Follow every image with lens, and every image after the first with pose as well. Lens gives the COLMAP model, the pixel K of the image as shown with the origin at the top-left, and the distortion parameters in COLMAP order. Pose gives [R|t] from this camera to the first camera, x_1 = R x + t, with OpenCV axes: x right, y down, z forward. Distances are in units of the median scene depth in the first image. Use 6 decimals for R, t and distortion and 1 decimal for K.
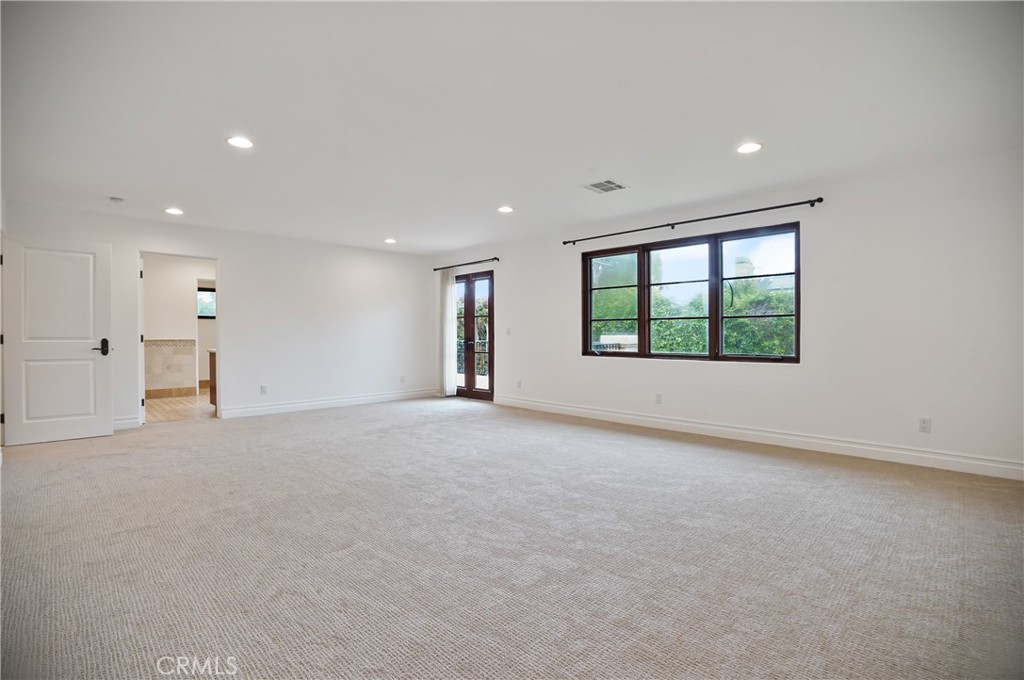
lens RADIAL K [[477.5, 0, 504.3], [0, 477.5, 337.4], [0, 0, 1]] dist [-0.056540, 0.022932]
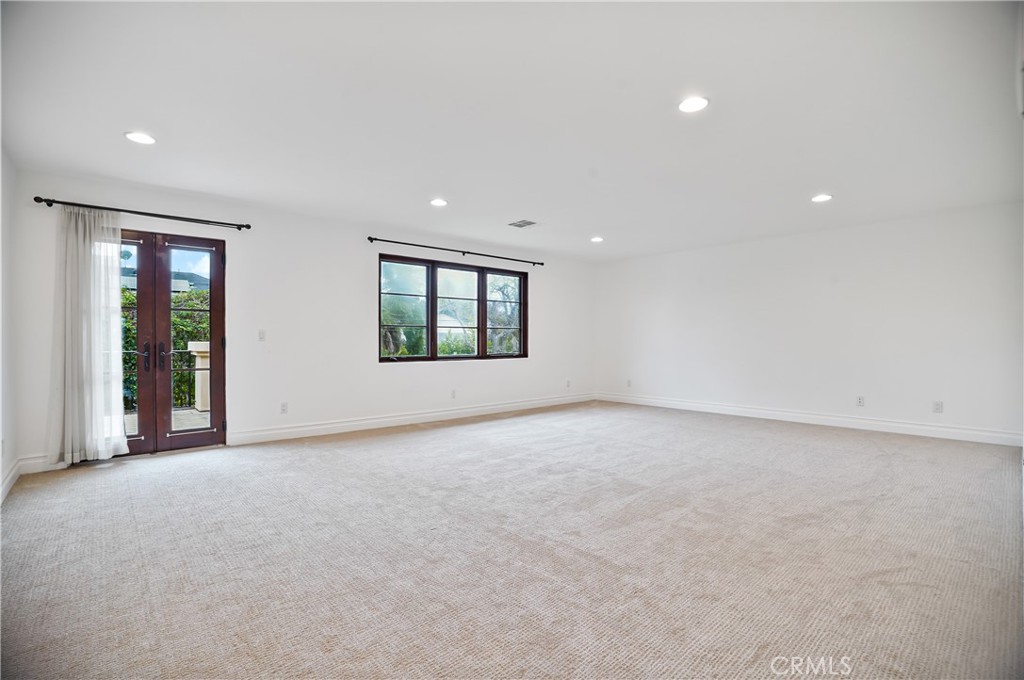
lens RADIAL K [[468.9, 0, 508.4], [0, 468.9, 343.4], [0, 0, 1]] dist [-0.051430, 0.021559]
pose [[0.072300, -0.003503, 0.997377, -0.761982], [0.007139, 0.999970, 0.002994, -0.000314], [-0.997357, 0.006904, 0.072322, 0.696859]]
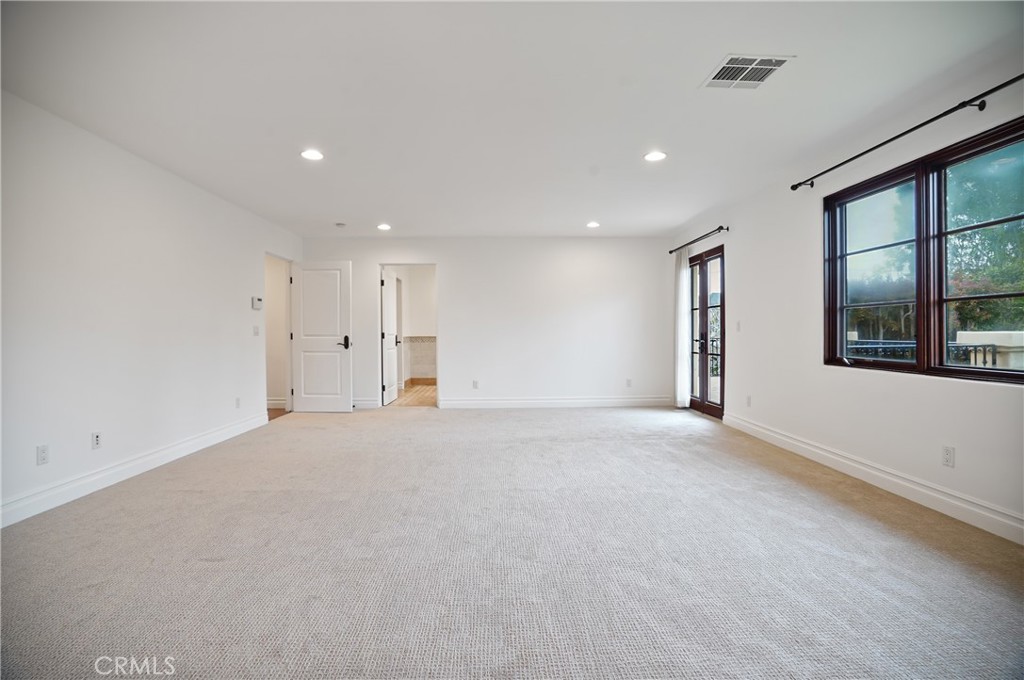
lens RADIAL K [[477.5, 0, 504.3], [0, 477.5, 337.4], [0, 0, 1]] dist [-0.056540, 0.022932]
pose [[0.730543, 0.004364, -0.682853, 0.280617], [0.000750, 0.999974, 0.007194, -0.001594], [0.682866, -0.005767, 0.730521, 0.282805]]
